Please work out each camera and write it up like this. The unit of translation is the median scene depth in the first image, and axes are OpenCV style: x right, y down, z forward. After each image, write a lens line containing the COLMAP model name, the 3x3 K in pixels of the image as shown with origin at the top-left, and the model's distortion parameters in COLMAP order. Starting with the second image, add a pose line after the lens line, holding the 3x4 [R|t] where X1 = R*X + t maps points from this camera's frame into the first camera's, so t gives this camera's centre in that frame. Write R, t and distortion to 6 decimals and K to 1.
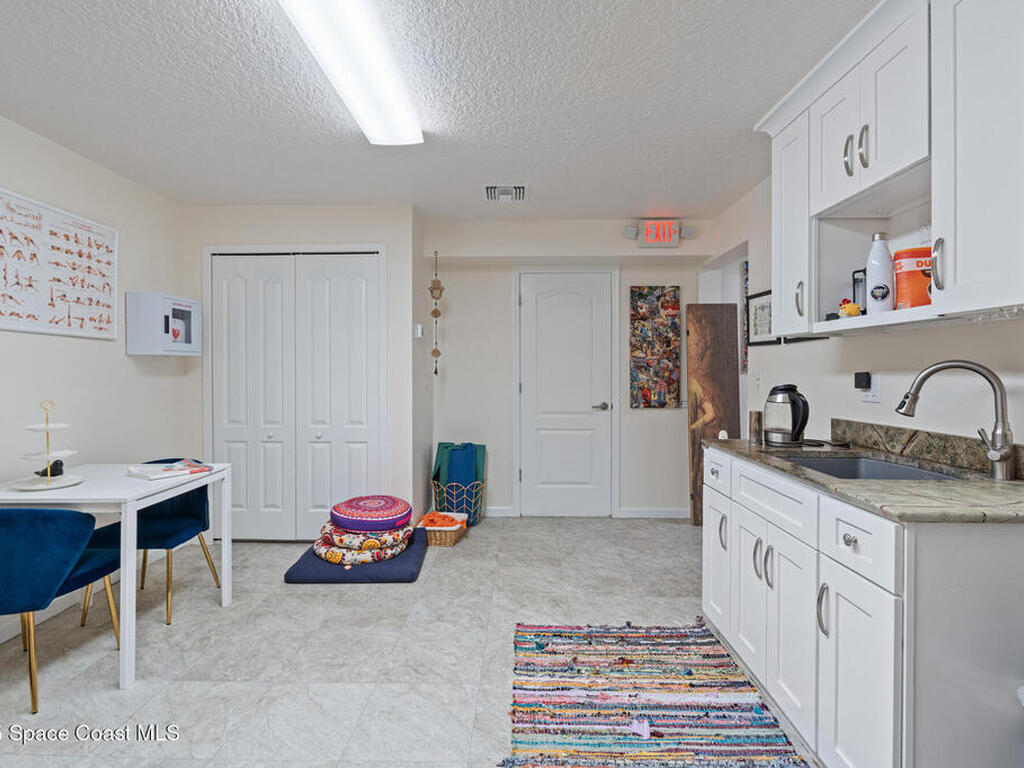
lens RADIAL K [[527.5, 0, 517.3], [0, 527.5, 380.5], [0, 0, 1]] dist [-0.010912, 0.002683]
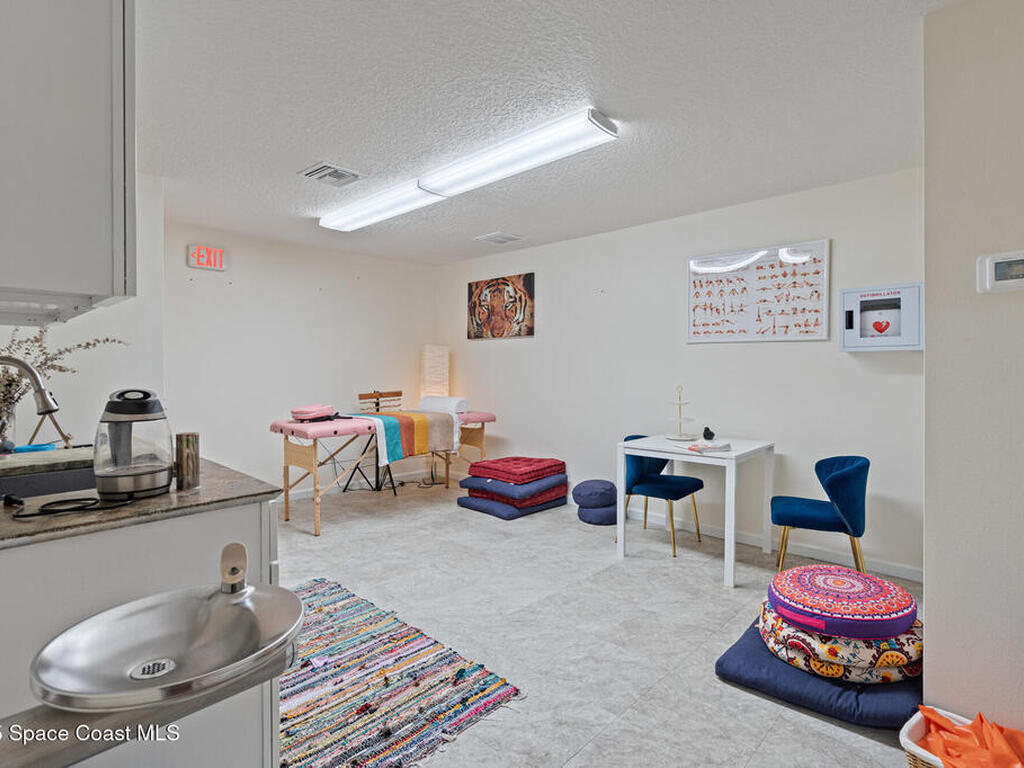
lens RADIAL K [[527.5, 0, 512.3], [0, 527.5, 377.5], [0, 0, 1]] dist [-0.010912, 0.002683]
pose [[-0.688569, 0.011577, -0.725079, 0.643703], [-0.013530, 0.999493, 0.028807, -0.029374], [0.725045, 0.029646, -0.688063, 1.715008]]
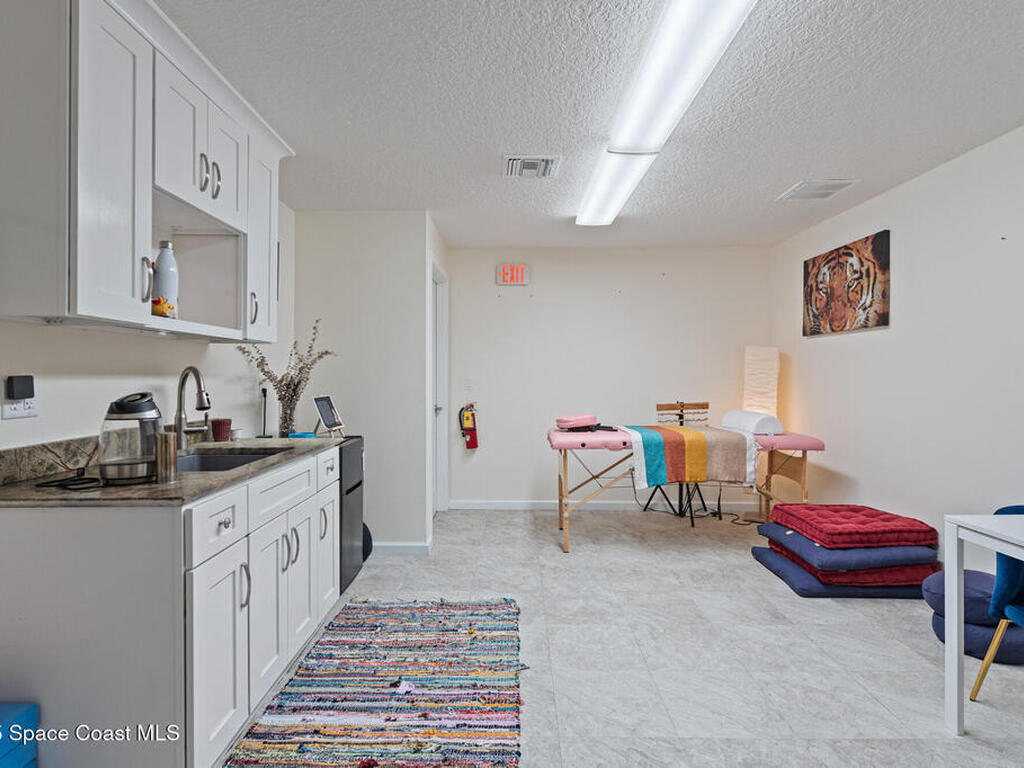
lens RADIAL K [[527.5, 0, 508.9], [0, 527.5, 378.8], [0, 0, 1]] dist [-0.010912, 0.002683]
pose [[-0.999994, -0.001775, 0.002825, 0.008119], [-0.001706, 0.999704, 0.024274, -0.029753], [-0.002867, 0.024269, -0.999701, 1.701442]]
